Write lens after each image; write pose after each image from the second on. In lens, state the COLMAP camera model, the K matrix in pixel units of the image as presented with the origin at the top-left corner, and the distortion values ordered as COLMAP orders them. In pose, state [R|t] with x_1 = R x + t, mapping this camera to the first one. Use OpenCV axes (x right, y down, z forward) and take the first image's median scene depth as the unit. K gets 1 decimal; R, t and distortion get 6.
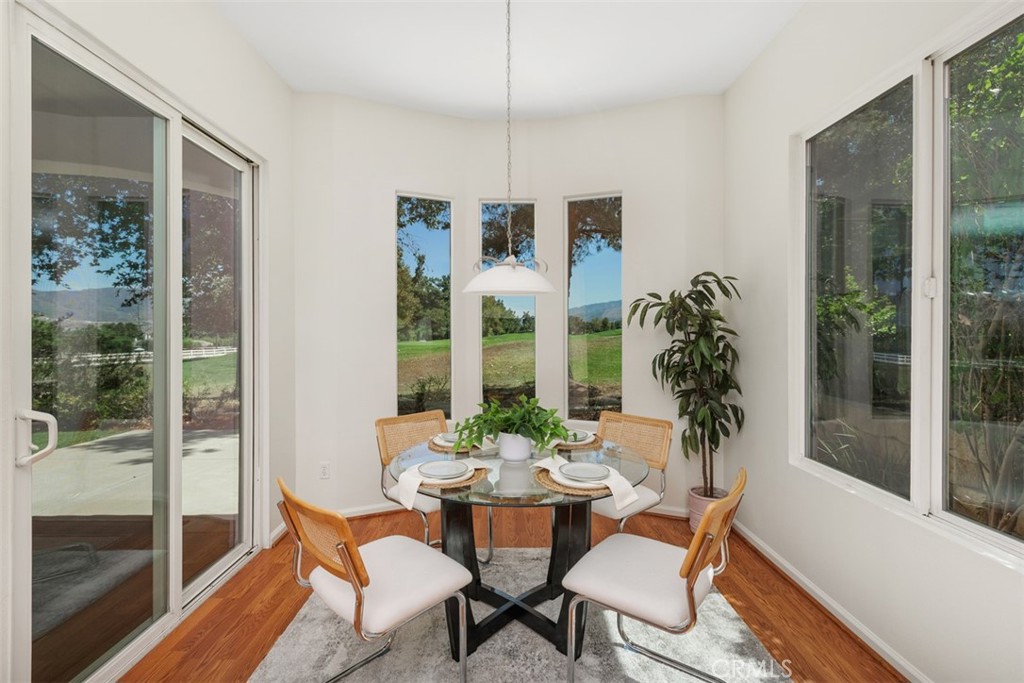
lens RADIAL K [[468.3, 0, 512.4], [0, 468.3, 328.0], [0, 0, 1]] dist [0.001885, 0.000169]
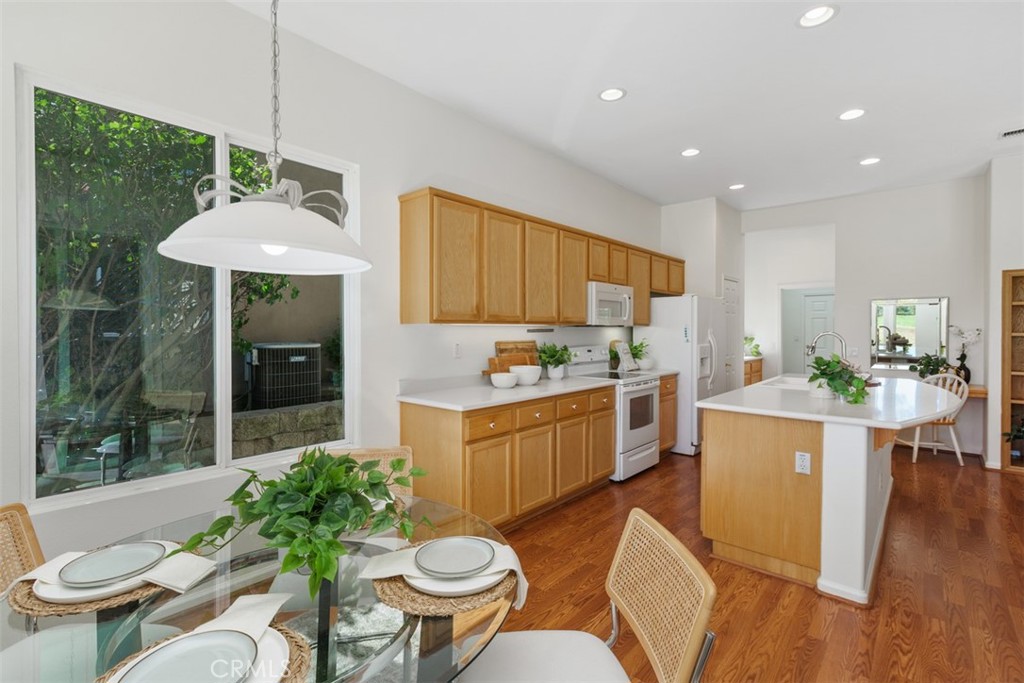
lens RADIAL K [[470.2, 0, 508.9], [0, 470.2, 334.3], [0, 0, 1]] dist [0.001145, 0.000510]
pose [[-0.739283, -0.004311, 0.673381, -0.370508], [-0.001848, 0.999989, 0.004372, 0.001486], [-0.673392, 0.001988, -0.739283, 0.850886]]
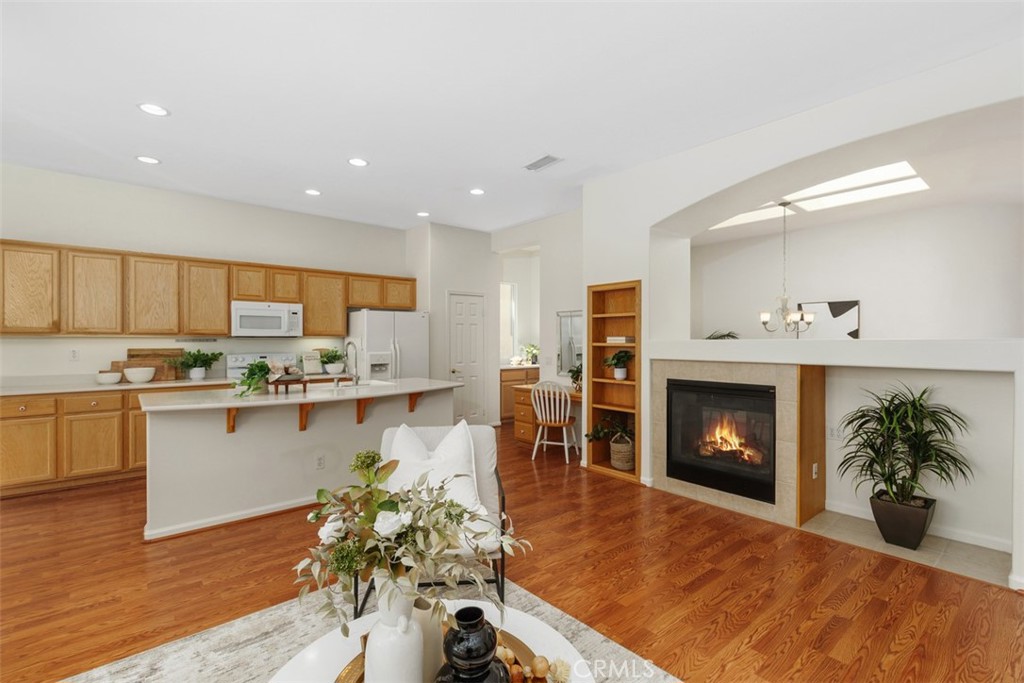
lens RADIAL K [[467.5, 0, 516.1], [0, 467.5, 339.5], [0, 0, 1]] dist [0.001933, 0.000173]
pose [[-0.635570, 0.002520, 0.772039, -1.590566], [-0.002863, 0.999980, -0.005621, -0.001043], [-0.772038, -0.005783, -0.635551, -0.058935]]
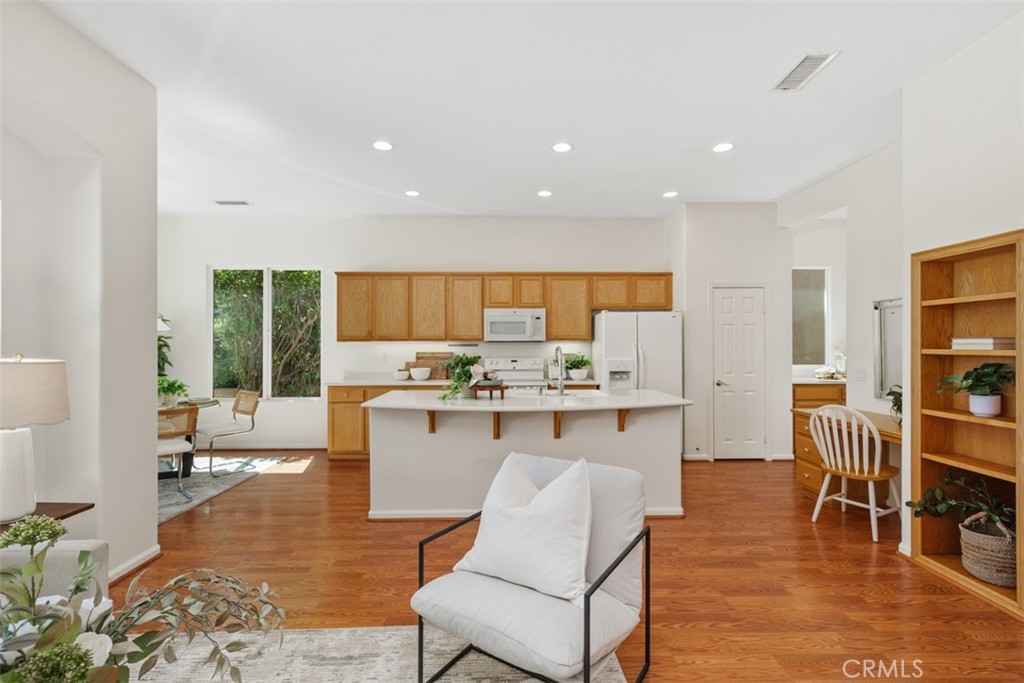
lens RADIAL K [[469.9, 0, 508.8], [0, 469.9, 342.9], [0, 0, 1]] dist [0.002048, 0.000047]
pose [[0.000982, 0.004922, 0.999987, -1.474477], [-0.002987, 0.999983, -0.004919, -0.004237], [-0.999995, -0.002982, 0.000996, -0.439832]]
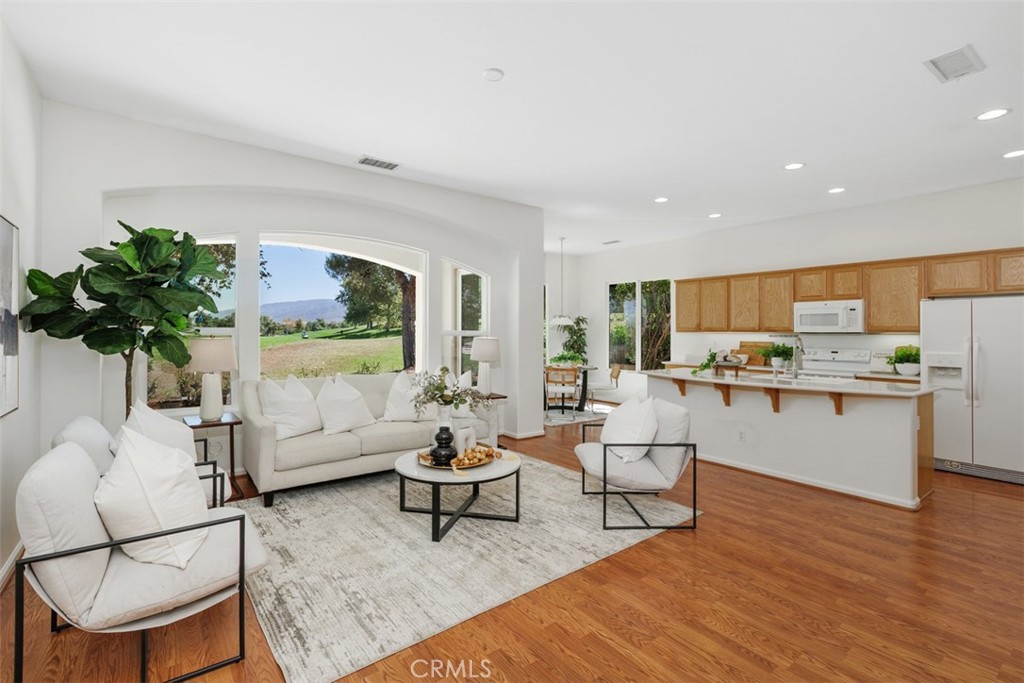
lens RADIAL K [[465.2, 0, 506.8], [0, 465.2, 326.7], [0, 0, 1]] dist [0.002565, -0.000030]
pose [[0.808811, 0.018441, 0.587779, -1.797300], [-0.013862, 0.999828, -0.012293, -0.002171], [-0.587905, 0.001795, 0.808928, -1.234001]]
